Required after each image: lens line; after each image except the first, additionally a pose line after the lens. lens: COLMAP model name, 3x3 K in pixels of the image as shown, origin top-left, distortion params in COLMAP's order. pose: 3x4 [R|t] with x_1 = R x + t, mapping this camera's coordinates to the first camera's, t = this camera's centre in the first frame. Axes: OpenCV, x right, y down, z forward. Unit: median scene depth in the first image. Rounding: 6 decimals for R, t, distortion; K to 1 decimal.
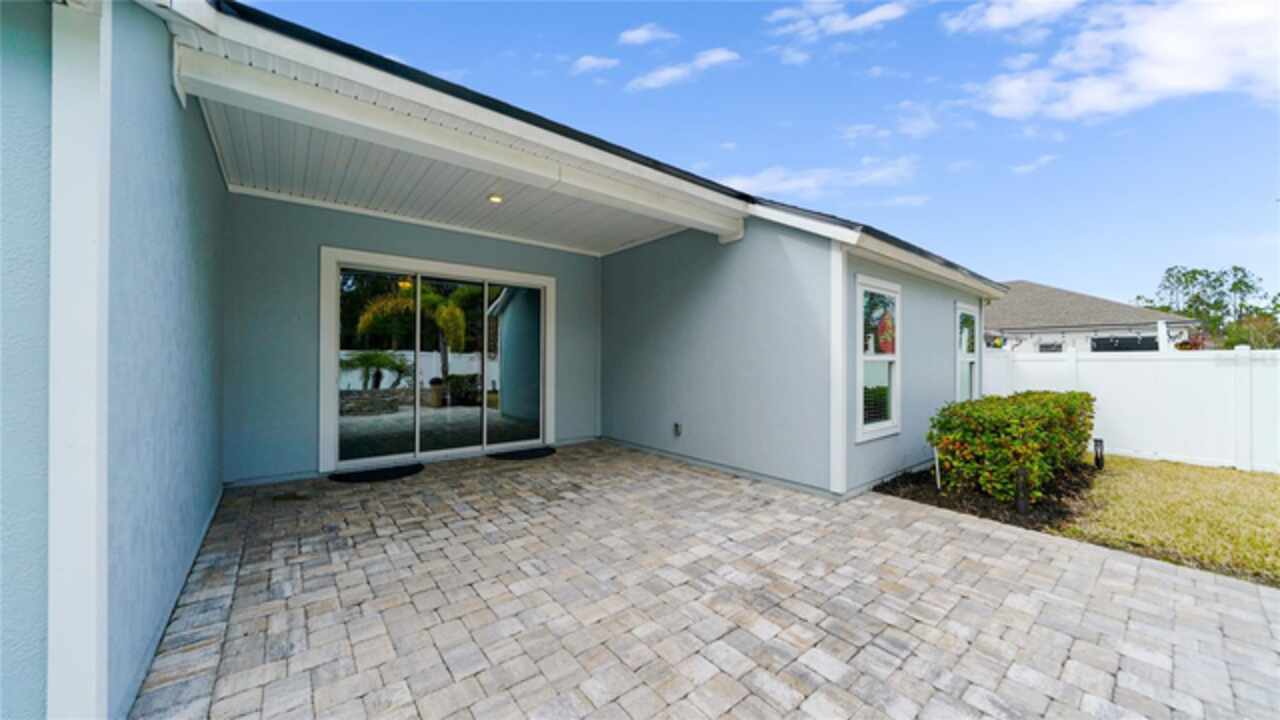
lens RADIAL K [[444.4, 0, 638.0], [0, 444.4, 367.1], [0, 0, 1]] dist [-0.001118, -0.000090]
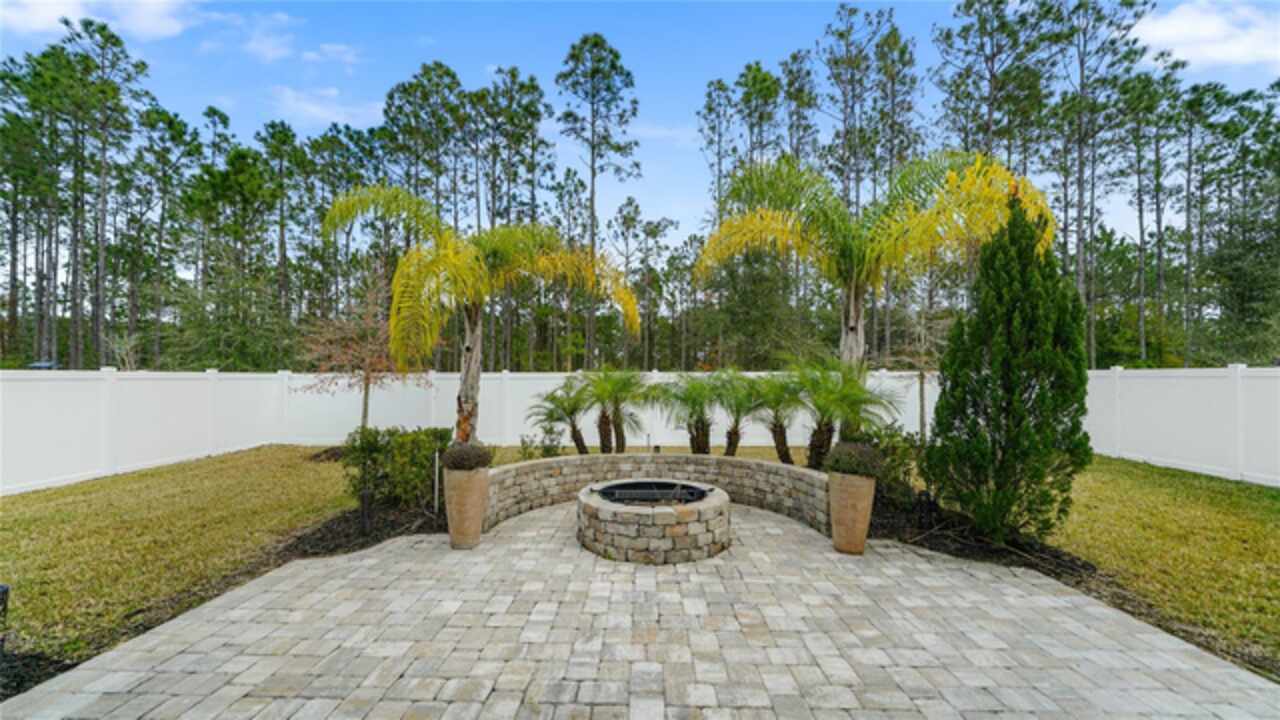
lens RADIAL K [[447.2, 0, 638.5], [0, 447.2, 399.9], [0, 0, 1]] dist [-0.001542, -0.000263]
pose [[-0.771651, -0.033249, 0.635176, -0.087507], [-0.000497, 0.998664, 0.051672, -0.028568], [-0.636045, 0.039557, -0.770637, 1.024738]]
